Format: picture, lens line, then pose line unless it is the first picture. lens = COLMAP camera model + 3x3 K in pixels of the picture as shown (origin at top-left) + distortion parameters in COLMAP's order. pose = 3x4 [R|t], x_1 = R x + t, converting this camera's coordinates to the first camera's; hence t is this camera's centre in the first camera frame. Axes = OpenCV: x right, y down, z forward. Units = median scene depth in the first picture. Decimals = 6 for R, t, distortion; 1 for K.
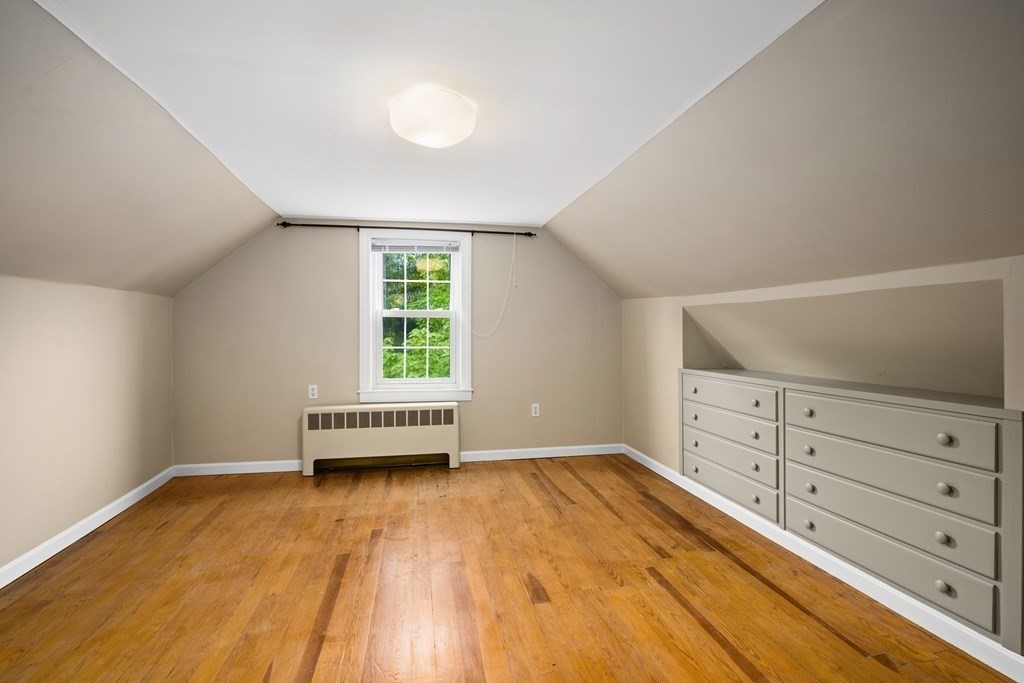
lens RADIAL K [[475.1, 0, 512.4], [0, 475.1, 336.7], [0, 0, 1]] dist [-0.019876, 0.000178]
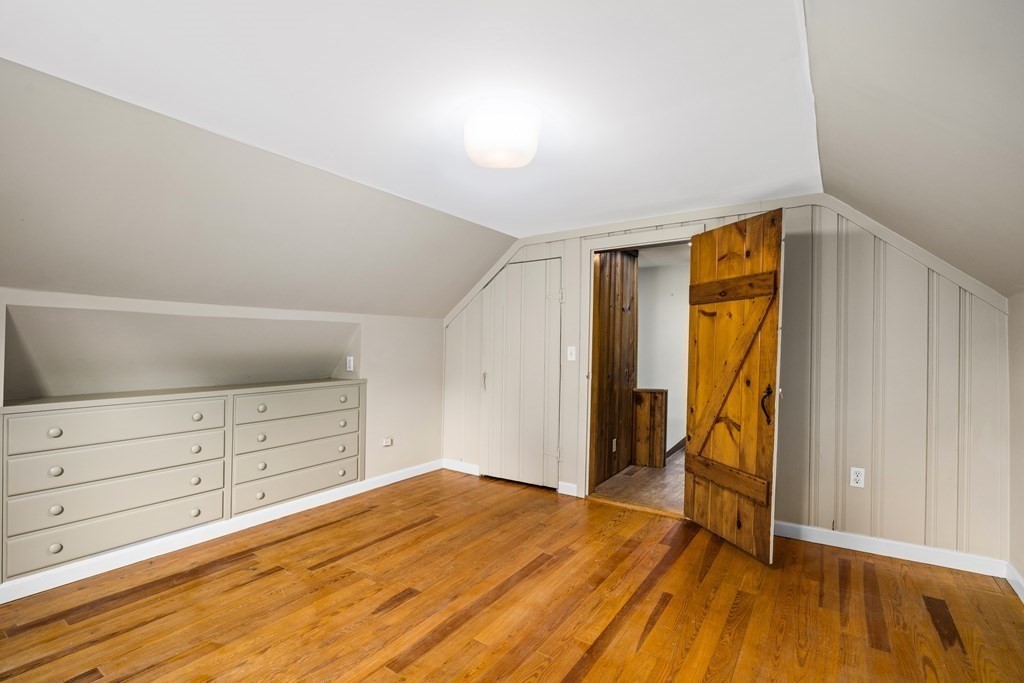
lens RADIAL K [[475.1, 0, 512.4], [0, 475.1, 336.7], [0, 0, 1]] dist [-0.019876, 0.000178]
pose [[-0.700817, 0.011151, 0.713254, -0.794924], [0.006045, 0.999935, -0.009693, -0.020507], [-0.713316, -0.002482, -0.700839, 1.427873]]
